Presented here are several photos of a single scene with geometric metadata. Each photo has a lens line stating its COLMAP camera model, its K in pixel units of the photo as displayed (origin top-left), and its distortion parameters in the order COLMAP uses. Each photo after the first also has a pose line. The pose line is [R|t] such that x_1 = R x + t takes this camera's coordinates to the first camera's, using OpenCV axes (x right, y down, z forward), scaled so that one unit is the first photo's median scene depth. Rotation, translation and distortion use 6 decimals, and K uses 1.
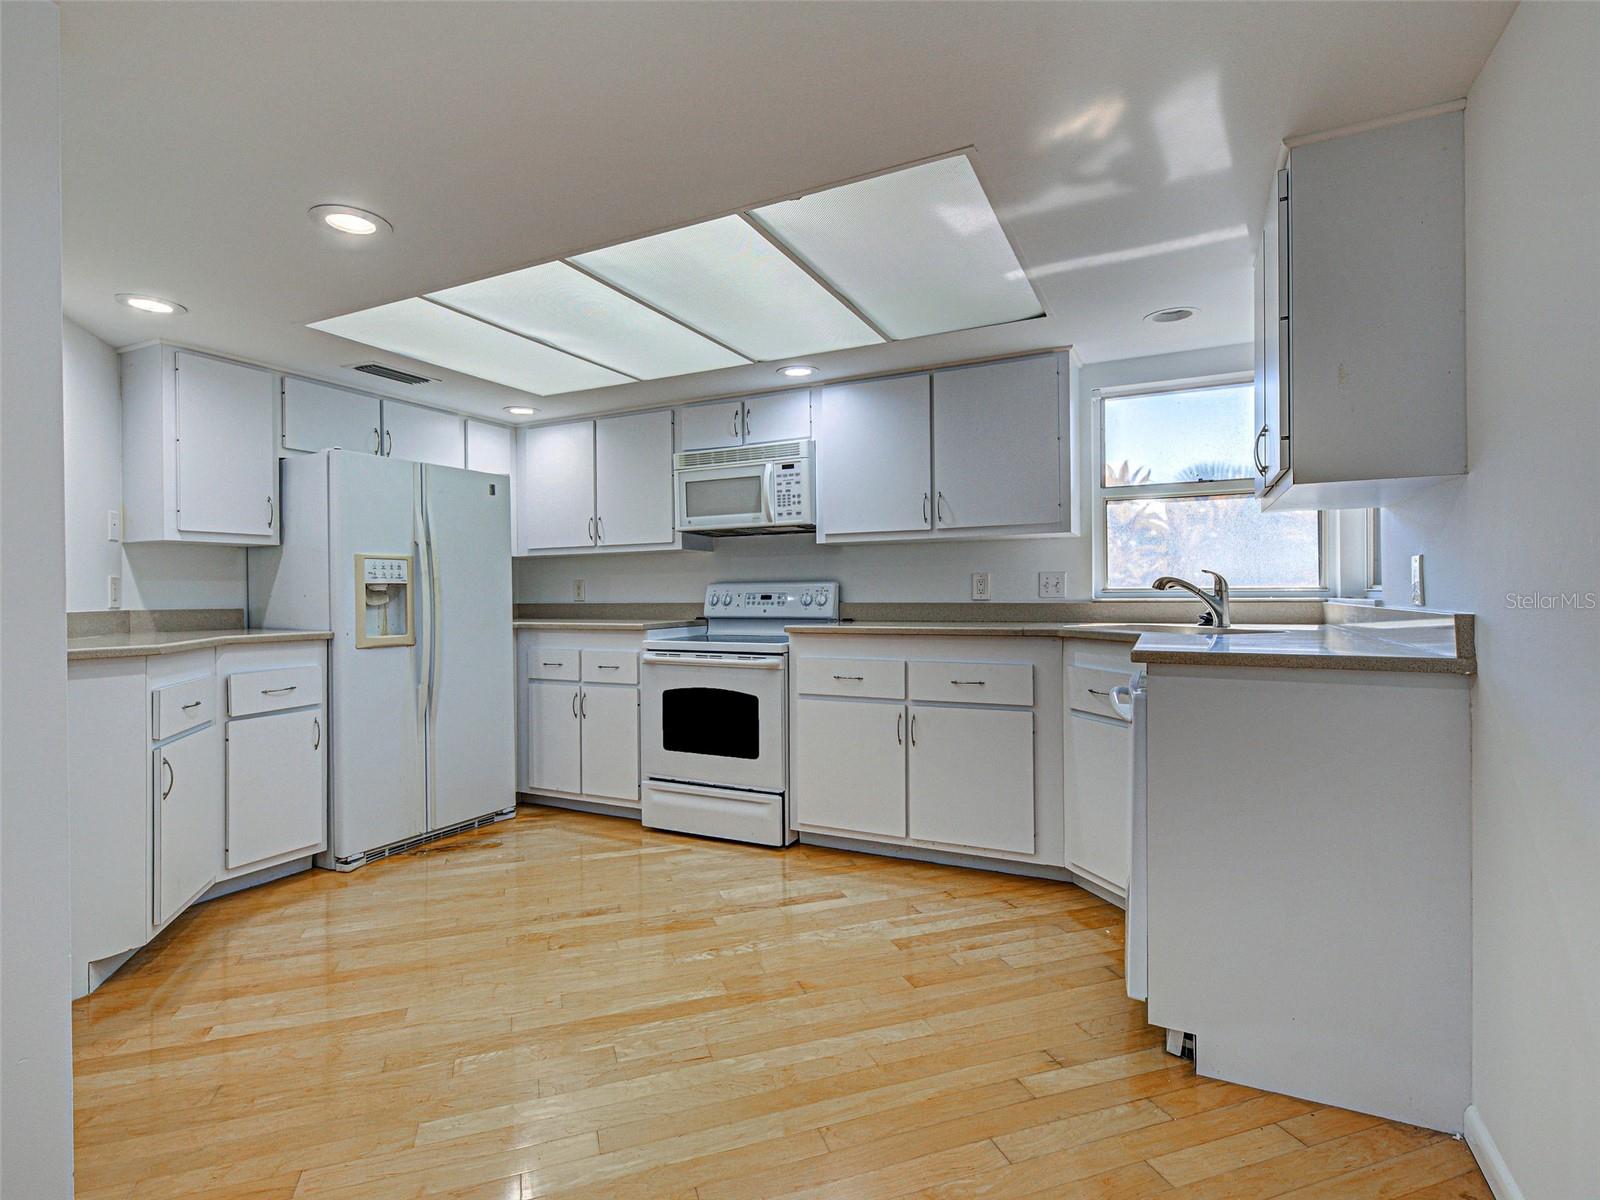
lens RADIAL K [[875.6, 0, 791.4], [0, 875.6, 593.7], [0, 0, 1]] dist [0.000363, 0.000261]
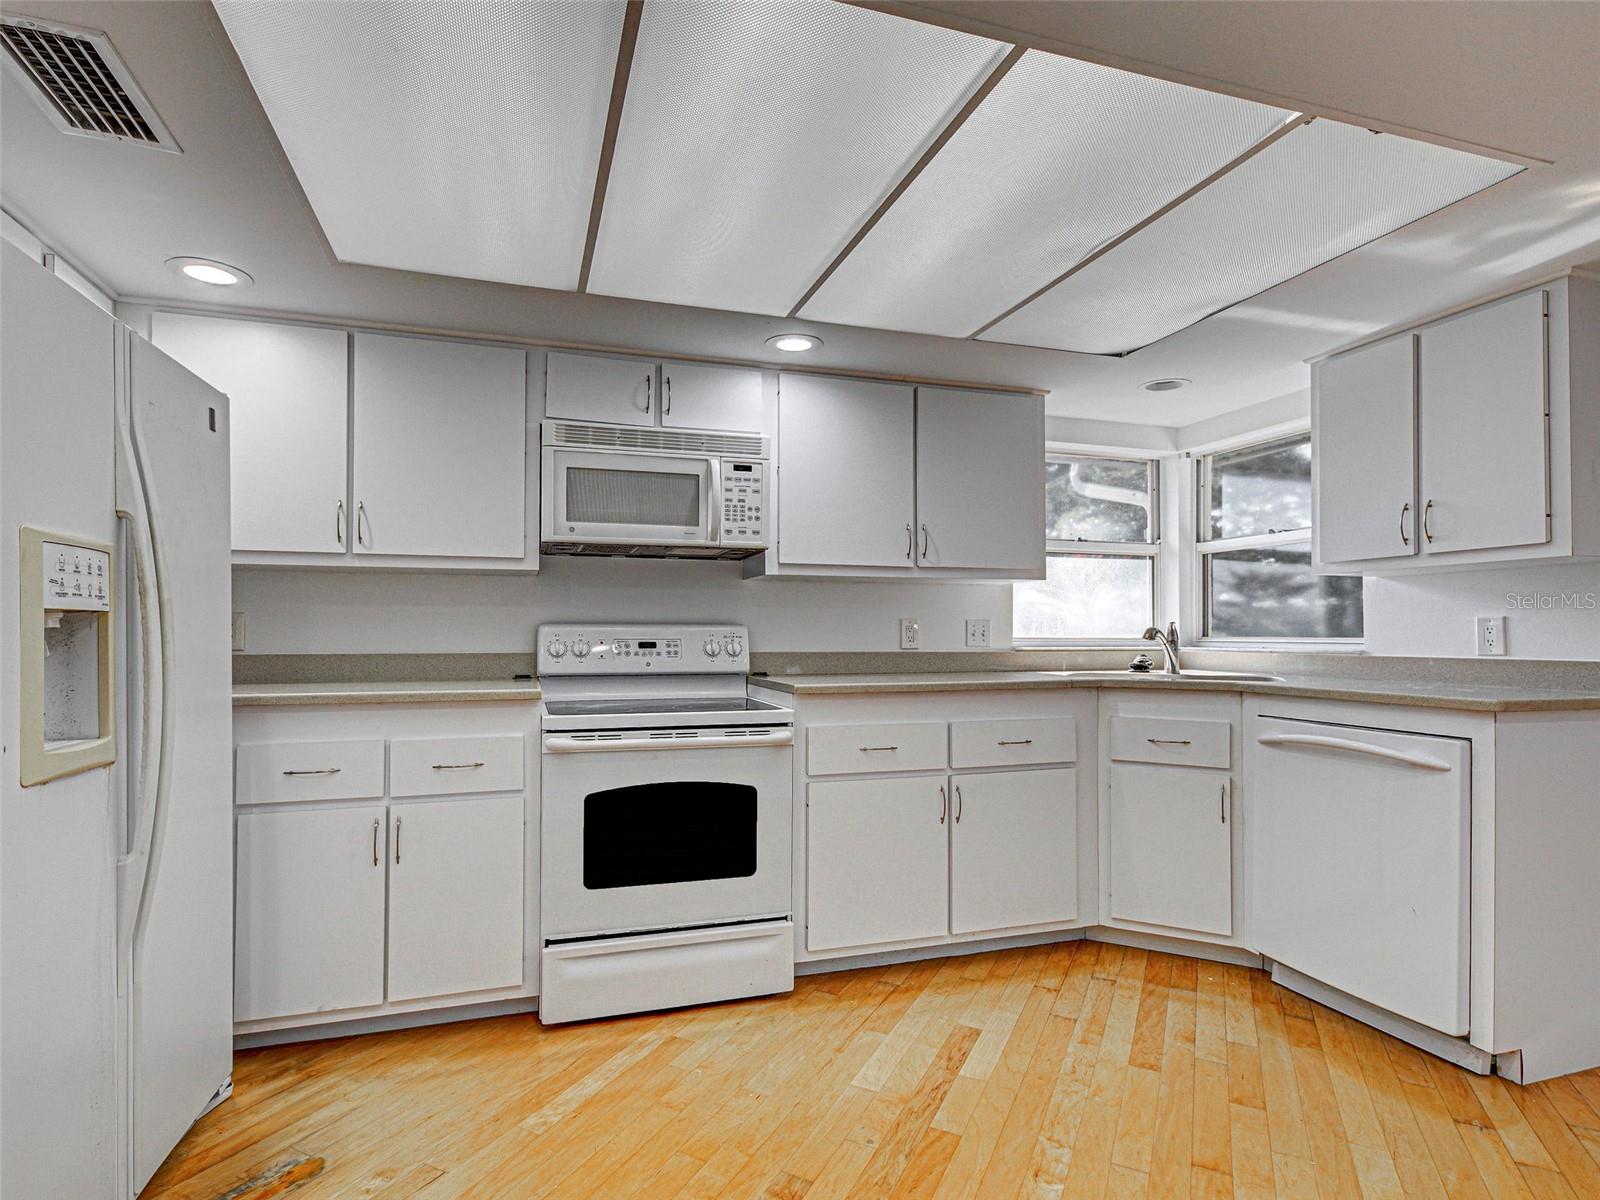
lens RADIAL K [[848.2, 0, 798.7], [0, 848.2, 623.9], [0, 0, 1]] dist [0.001445, 0.000897]
pose [[0.686059, 0.020025, 0.727270, -0.487490], [-0.007122, 0.999758, -0.020809, 0.000348], [-0.727511, 0.009096, 0.686036, 0.477573]]
